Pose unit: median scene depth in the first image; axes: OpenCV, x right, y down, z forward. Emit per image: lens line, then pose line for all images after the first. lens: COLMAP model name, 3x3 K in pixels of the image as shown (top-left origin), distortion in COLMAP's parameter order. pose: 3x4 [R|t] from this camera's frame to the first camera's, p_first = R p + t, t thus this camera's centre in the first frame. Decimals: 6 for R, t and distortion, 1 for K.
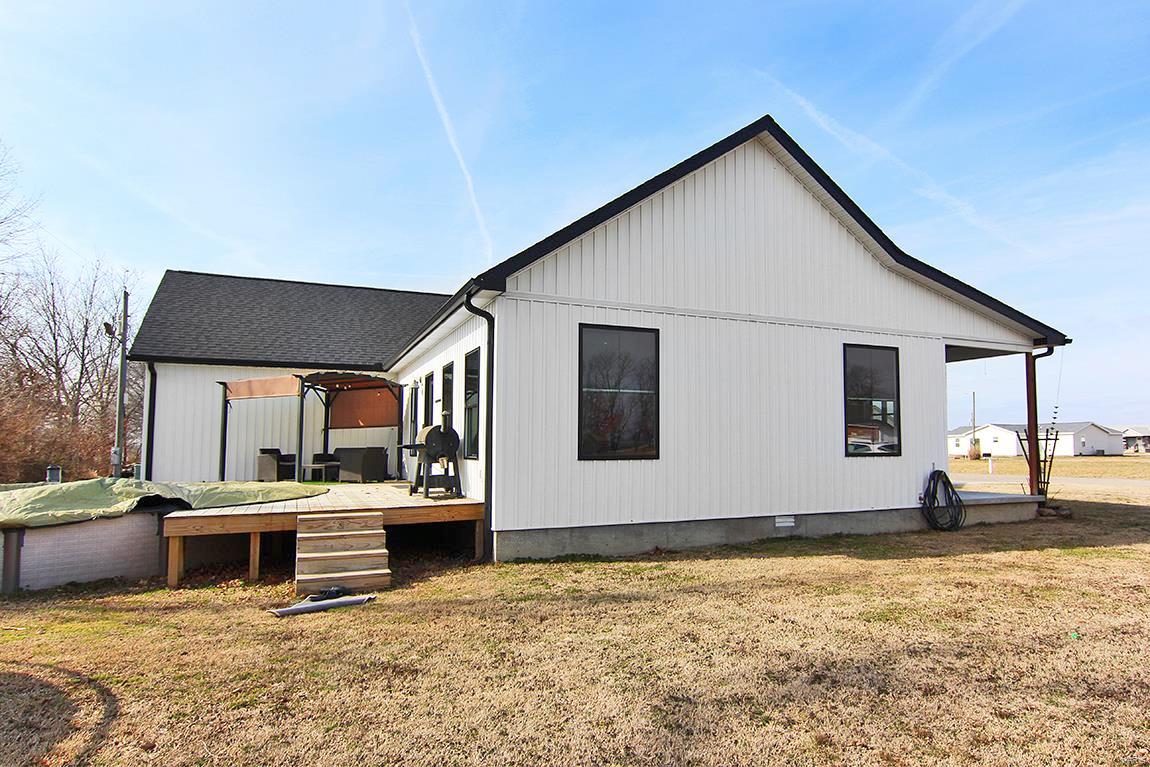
lens RADIAL K [[755.0, 0, 575.9], [0, 755.0, 395.0], [0, 0, 1]] dist [-0.012382, -0.003471]
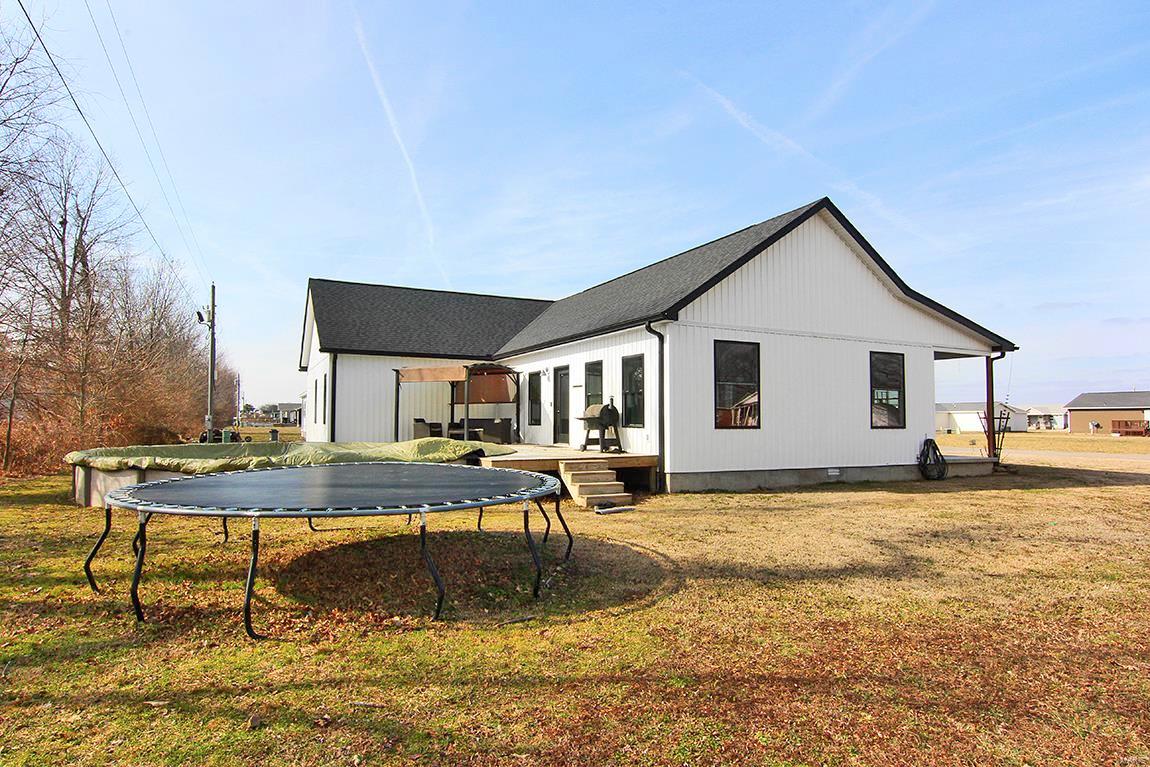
lens RADIAL K [[647.2, 0, 575.0], [0, 647.2, 383.5], [0, 0, 1]] dist [-0.000180, -0.017822]
pose [[0.999853, 0.011763, 0.012462, -0.219653], [-0.011931, 0.999838, 0.013492, -0.014963], [-0.012301, -0.013639, 0.999831, -0.234604]]
